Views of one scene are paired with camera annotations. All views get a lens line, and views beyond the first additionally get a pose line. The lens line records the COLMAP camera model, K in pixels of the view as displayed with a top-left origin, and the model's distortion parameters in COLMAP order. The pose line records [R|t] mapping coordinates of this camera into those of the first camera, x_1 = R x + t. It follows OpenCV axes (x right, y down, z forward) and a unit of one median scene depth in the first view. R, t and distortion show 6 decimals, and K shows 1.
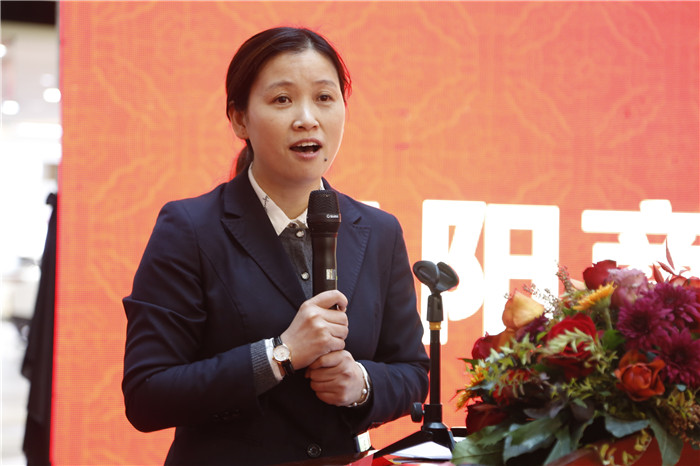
lens RADIAL K [[2098.4, 0, 350.4], [0, 2098.4, 229.5], [0, 0, 1]] dist [0.250998, 0.000000]
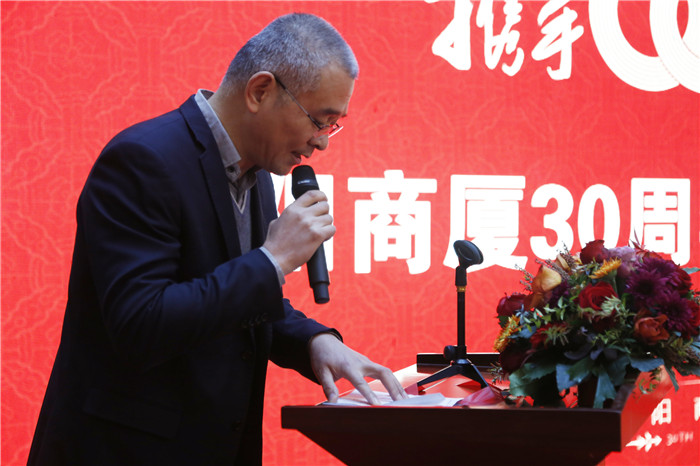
lens RADIAL K [[1389.1, 0, 349.9], [0, 1389.1, 236.7], [0, 0, 1]] dist [0.028378, 0.000000]
pose [[0.953379, -0.017720, 0.301256, -0.303754], [0.000782, 0.998416, 0.056254, -0.038631], [-0.301776, -0.053396, 0.951882, 0.176758]]
